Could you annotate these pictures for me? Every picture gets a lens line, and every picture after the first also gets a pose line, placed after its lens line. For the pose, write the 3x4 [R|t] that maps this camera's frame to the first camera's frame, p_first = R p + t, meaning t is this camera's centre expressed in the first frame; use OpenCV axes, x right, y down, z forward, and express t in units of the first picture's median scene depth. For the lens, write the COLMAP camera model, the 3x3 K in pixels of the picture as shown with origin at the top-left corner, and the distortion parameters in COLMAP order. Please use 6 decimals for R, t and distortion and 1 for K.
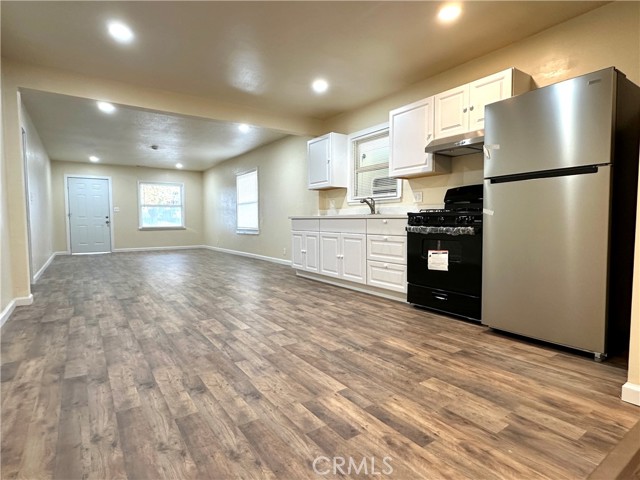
lens RADIAL K [[349.6, 0, 320.0], [0, 349.6, 240.0], [0, 0, 1]] dist [0.000318, -0.000164]
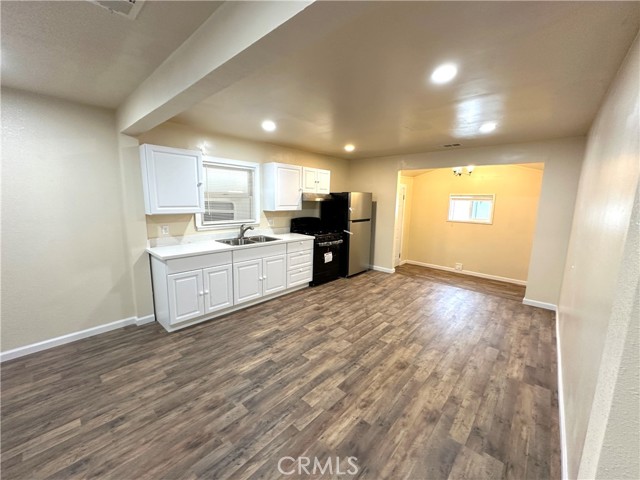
lens RADIAL K [[255.8, 0, 320.0], [0, 255.8, 240.0], [0, 0, 1]] dist [-0.003270, 0.000121]
pose [[-0.236488, -0.152516, 0.959590, -1.145752], [0.031853, 0.985856, 0.164541, -0.309924], [-0.971112, 0.069478, -0.228285, 1.460206]]
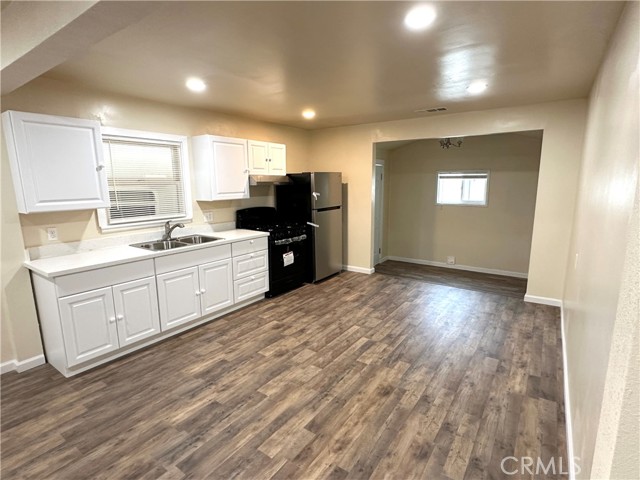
lens RADIAL K [[330.7, 0, 318.5], [0, 330.7, 243.3], [0, 0, 1]] dist [-0.002035, -0.000784]
pose [[-0.352715, -0.164087, 0.921232, -1.136348], [0.060475, 0.978449, 0.197432, -0.314208], [-0.933775, 0.125349, -0.335190, 1.439154]]
